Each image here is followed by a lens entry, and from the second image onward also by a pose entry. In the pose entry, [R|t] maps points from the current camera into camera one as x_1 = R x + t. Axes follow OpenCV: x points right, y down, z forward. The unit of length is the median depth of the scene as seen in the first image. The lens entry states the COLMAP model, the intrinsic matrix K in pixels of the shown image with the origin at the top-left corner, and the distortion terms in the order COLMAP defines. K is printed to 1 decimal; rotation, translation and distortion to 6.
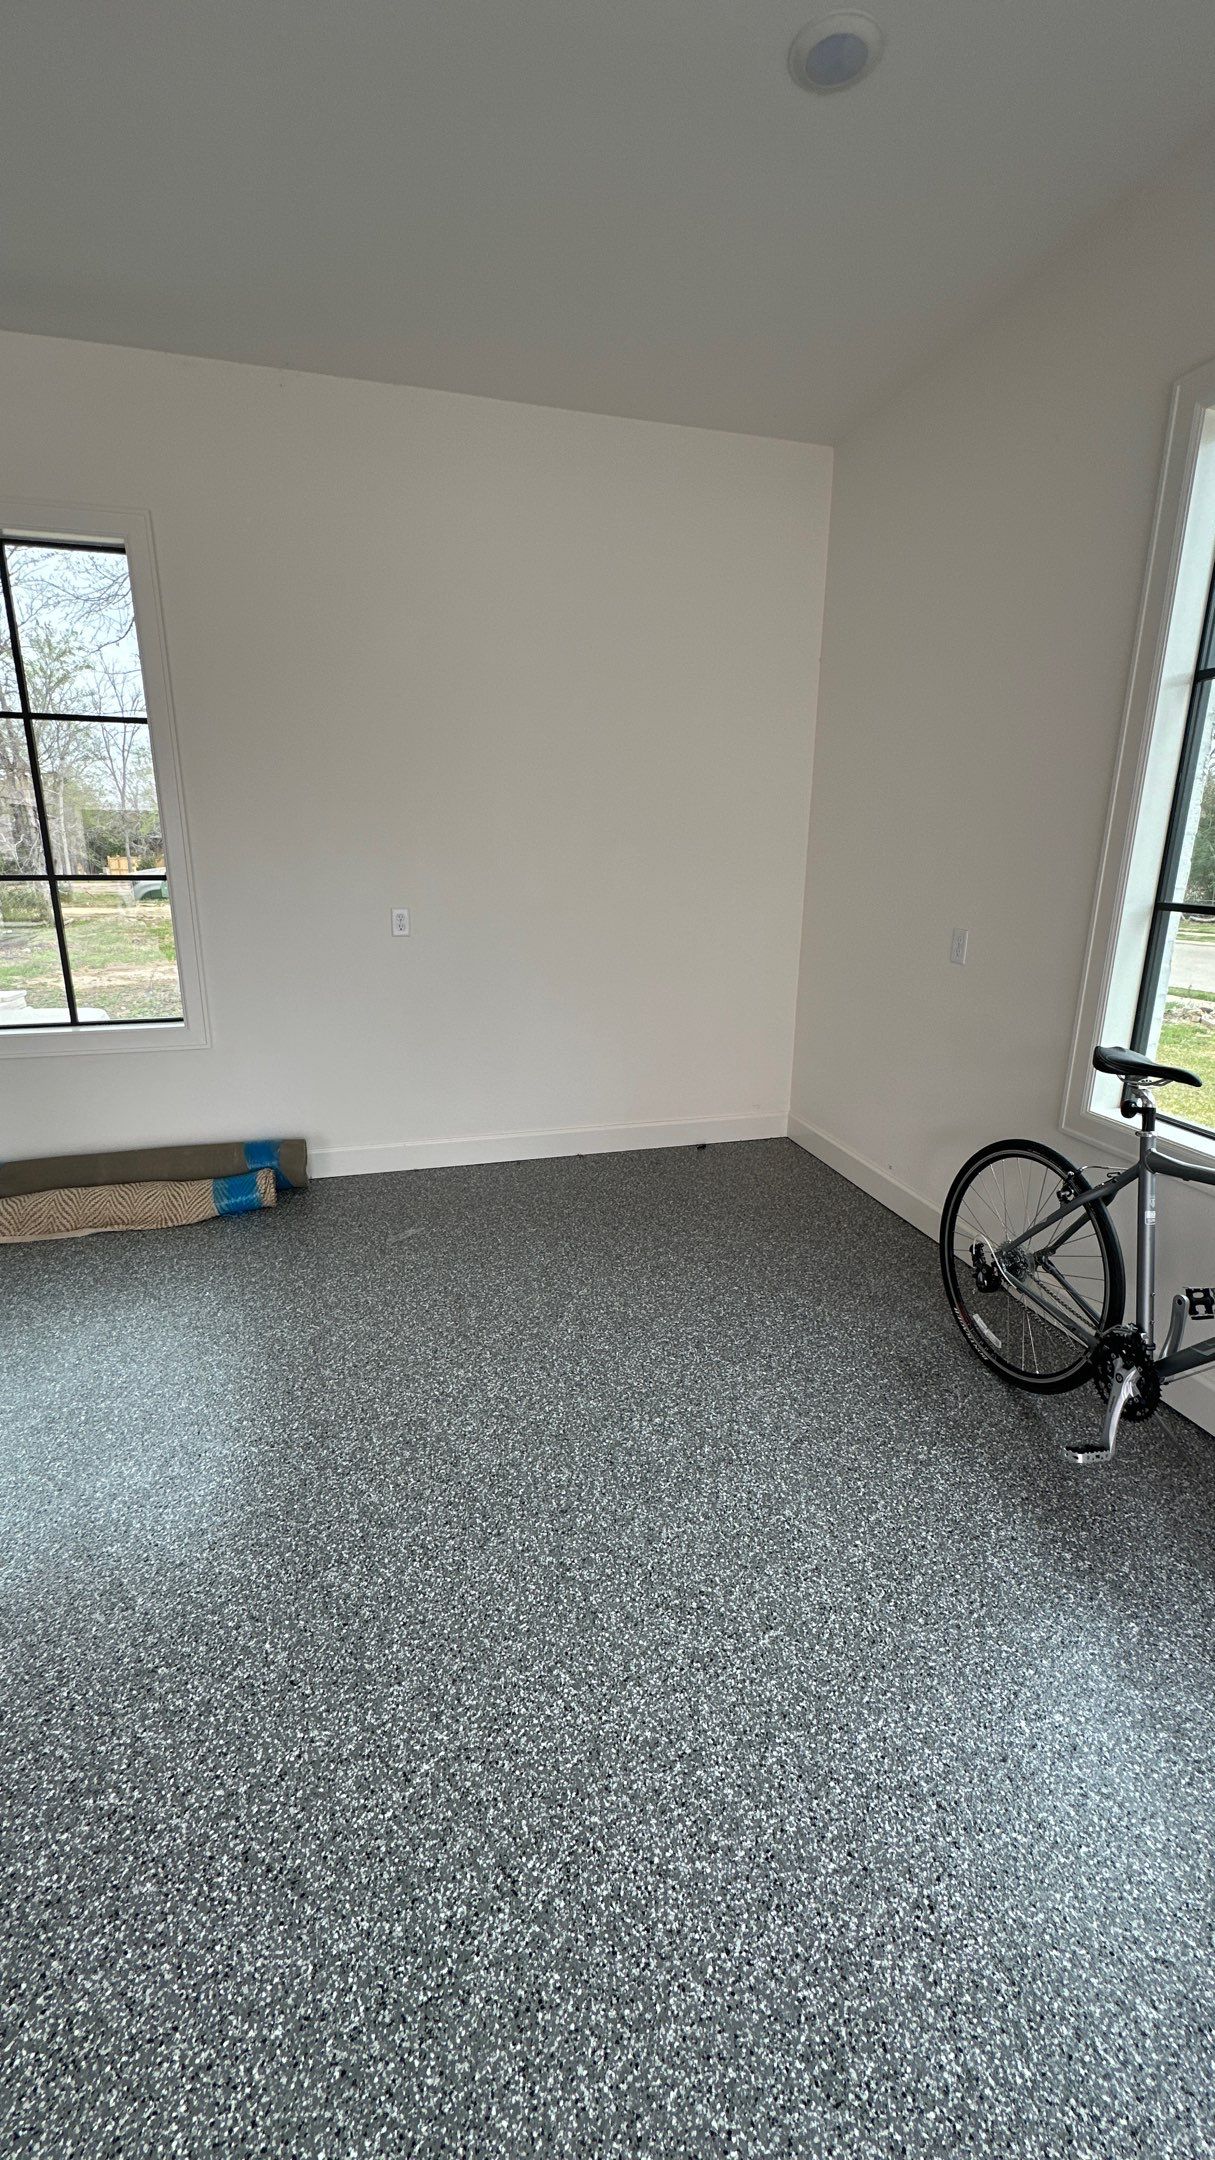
lens RADIAL K [[855.8, 0, 596.9], [0, 855.8, 1075.9], [0, 0, 1]] dist [0.000432, 0.000011]
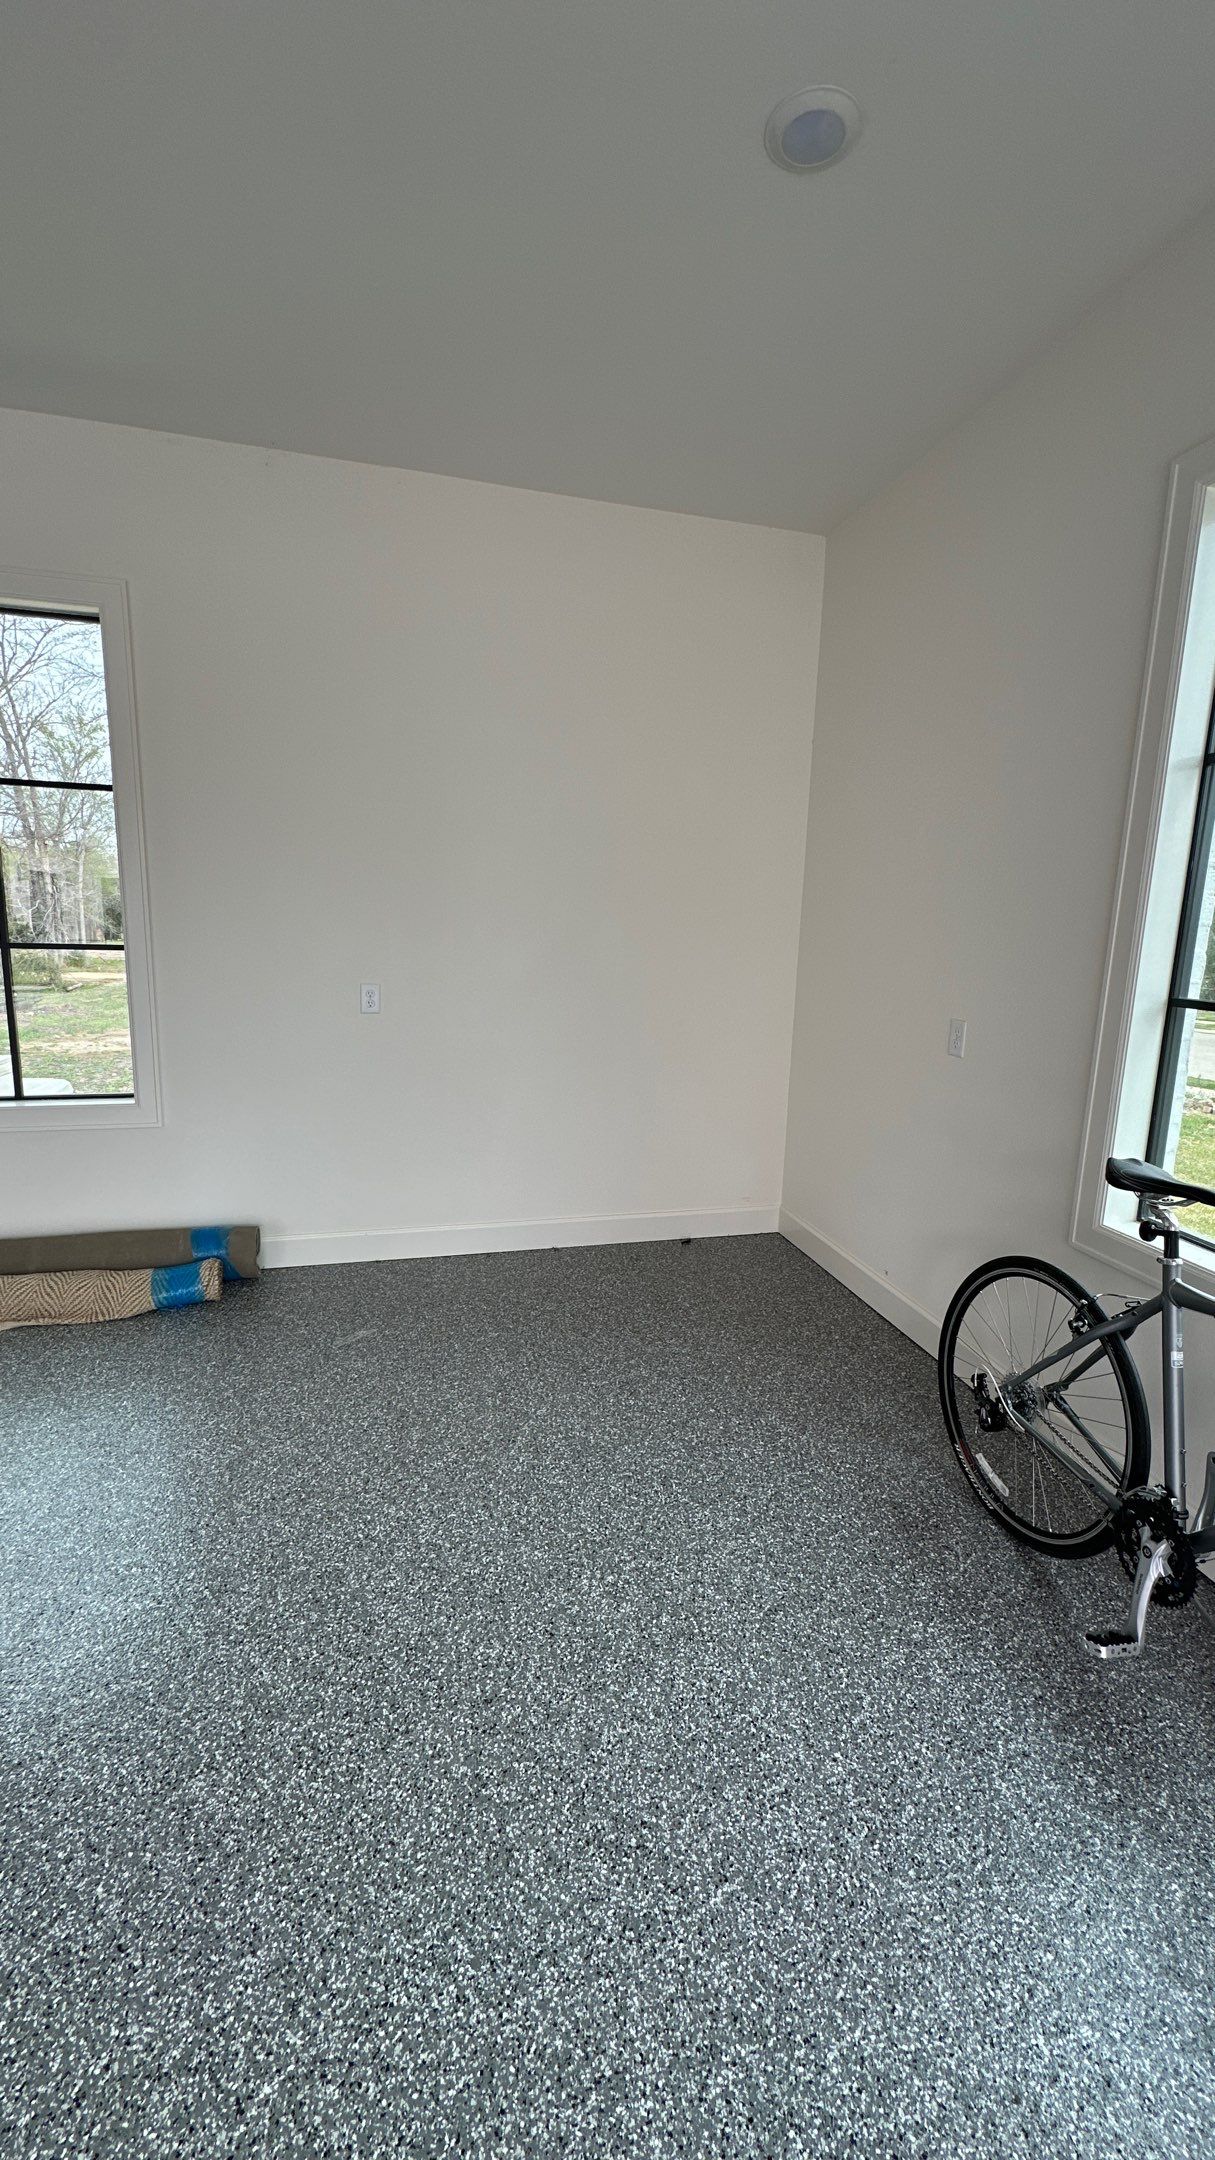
lens RADIAL K [[858.3, 0, 594.4], [0, 858.3, 1078.7], [0, 0, 1]] dist [-0.000509, 0.000600]
pose [[0.999713, 0.022130, -0.009129, 0.048037], [-0.022810, 0.996306, -0.082788, -0.026871], [0.007263, 0.082973, 0.996525, 0.087795]]
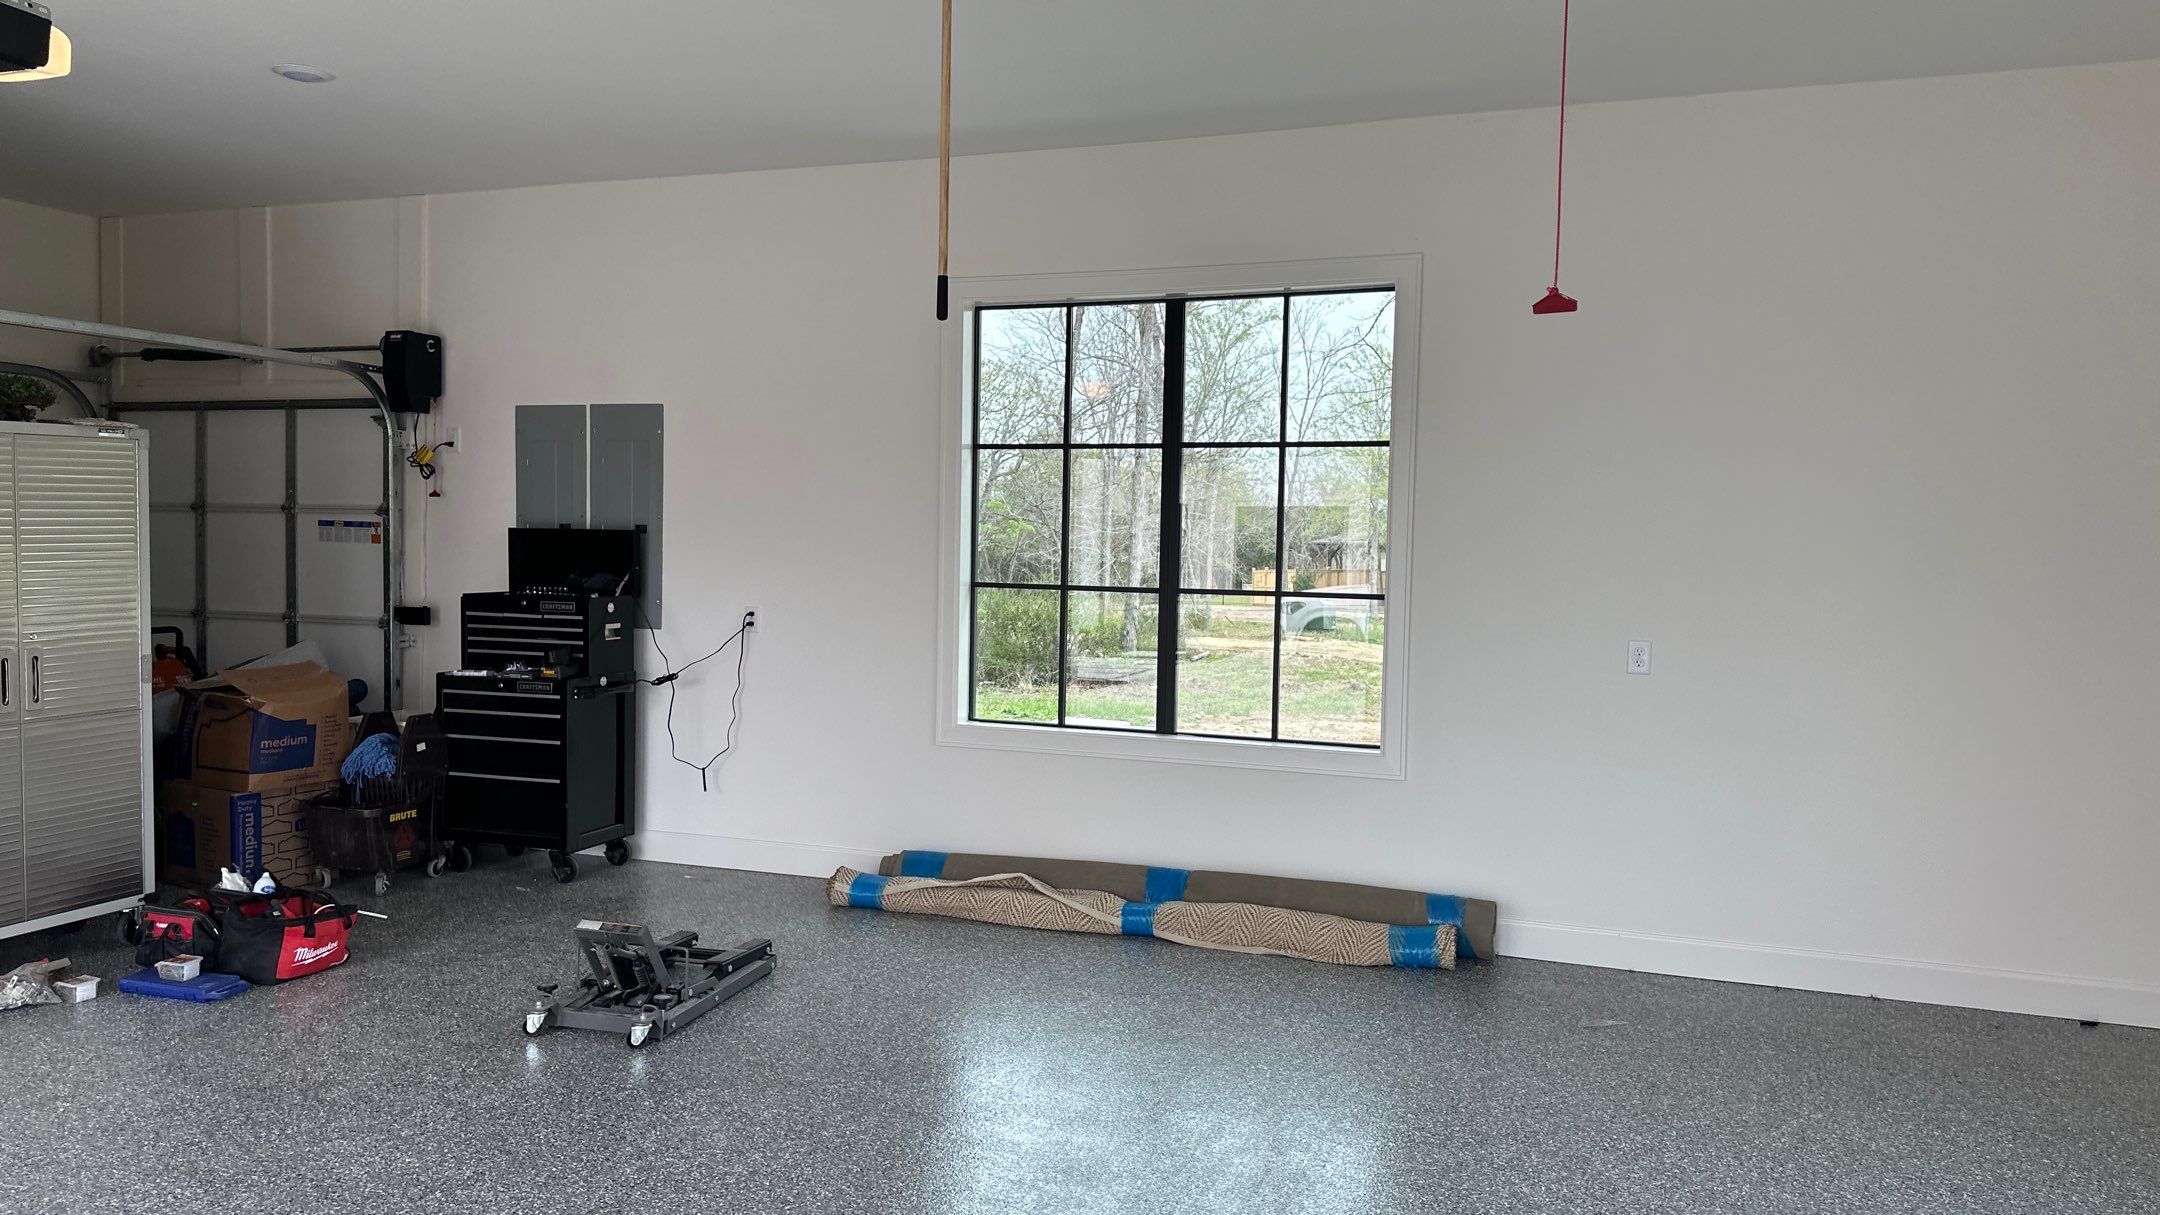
lens RADIAL K [[1496.3, 0, 1083.2], [0, 1496.3, 611.7], [0, 0, 1]] dist [0.122730, -0.178988]
pose [[0.815715, 0.037060, -0.577265, 0.277123], [-0.164550, 0.971583, -0.170145, 0.180891], [0.554556, 0.233779, 0.798634, -0.753611]]
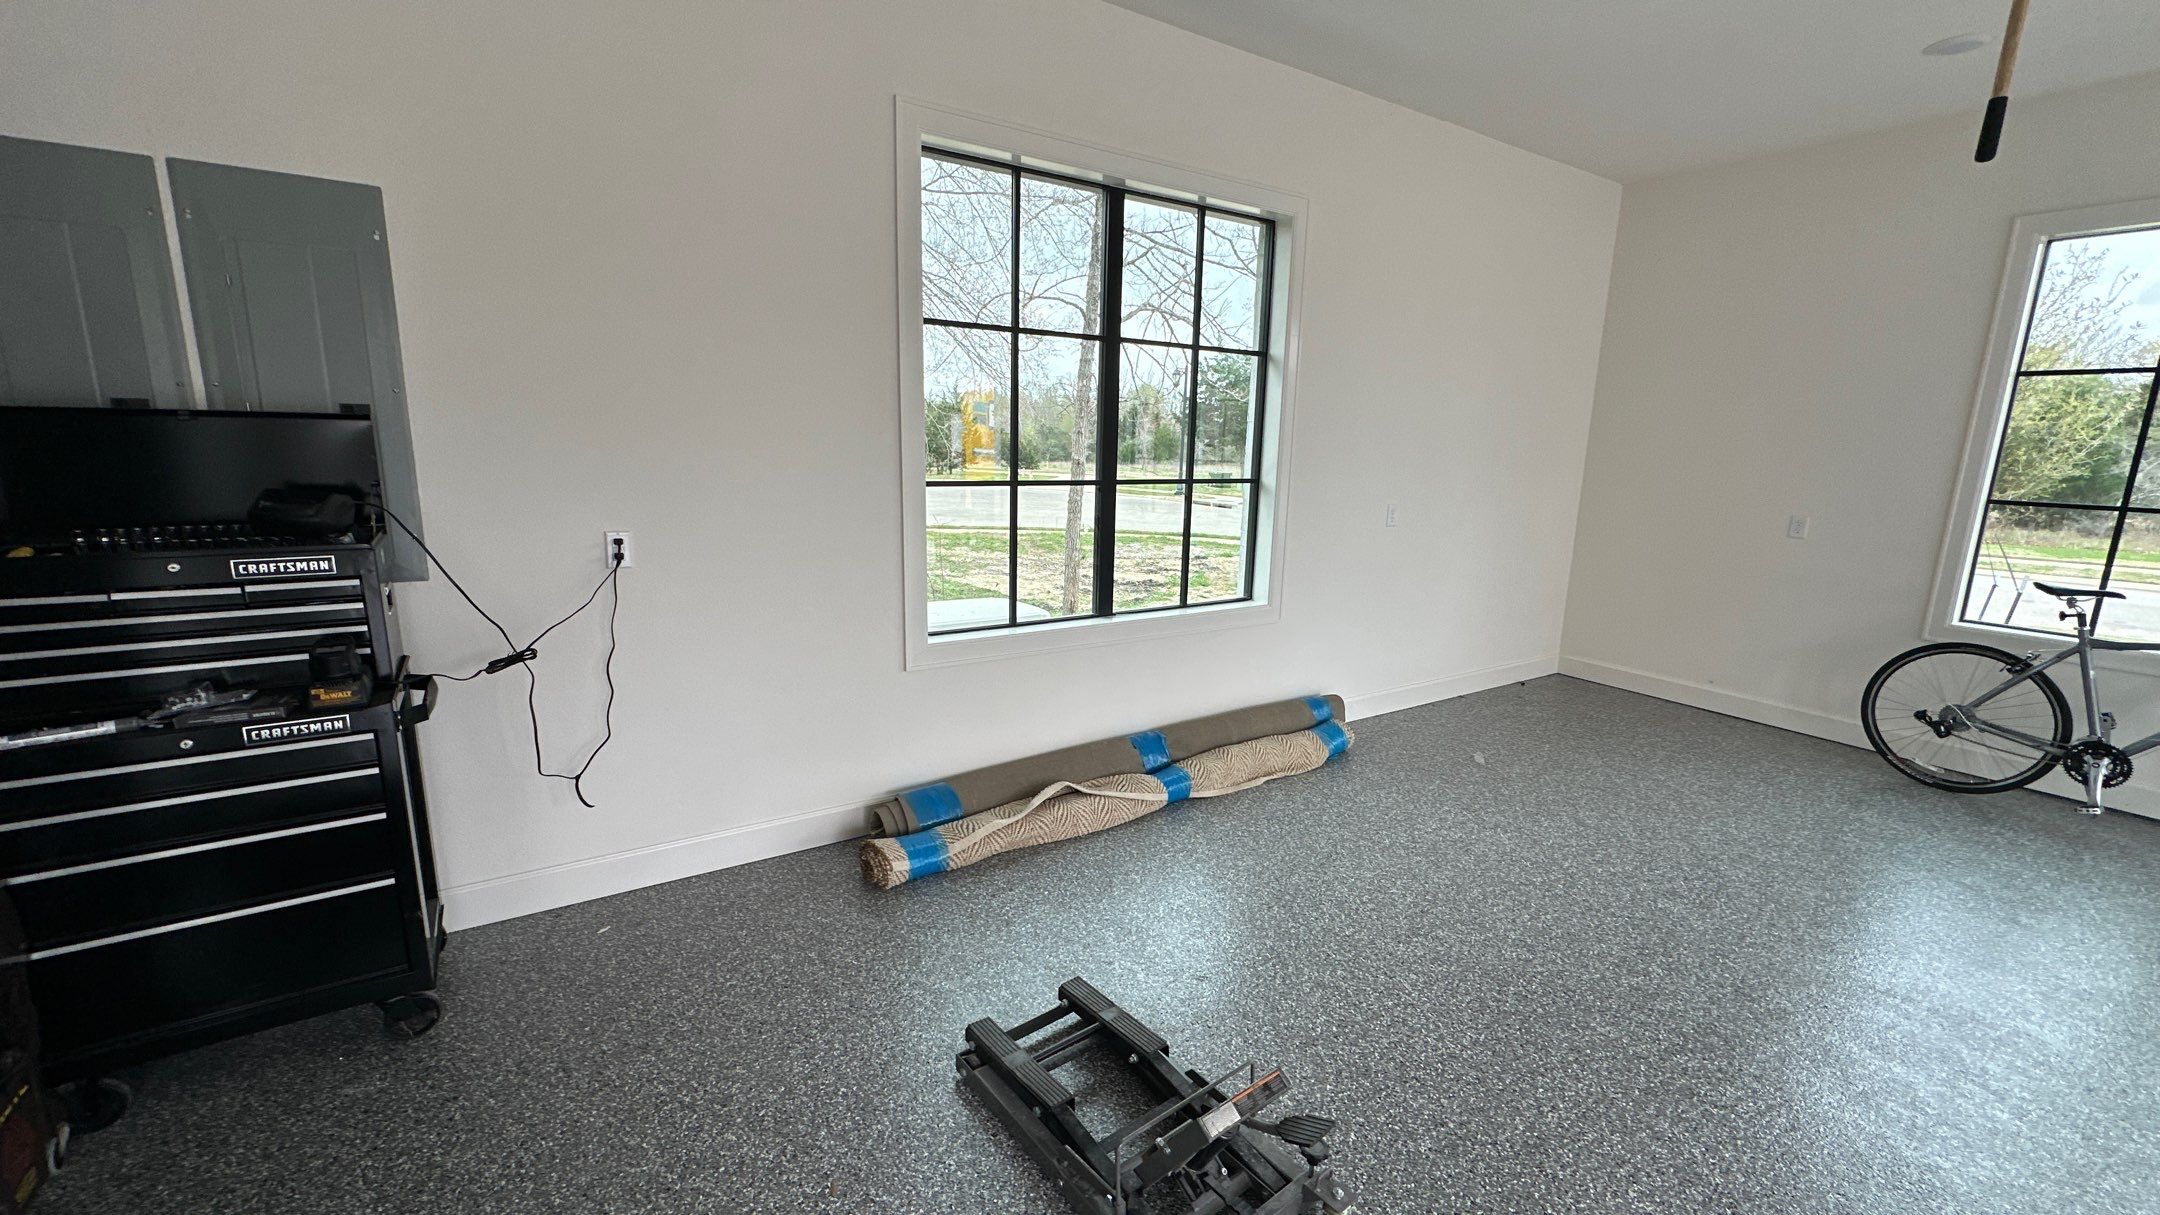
lens RADIAL K [[858.3, 0, 1080.0], [0, 858.3, 607.5], [0, 0, 1]] dist [-0.000509, 0.000600]
pose [[0.951296, -0.043062, 0.305257, -1.607219], [0.060679, 0.996980, -0.048457, -0.016209], [-0.302249, 0.064620, 0.951036, -0.076044]]
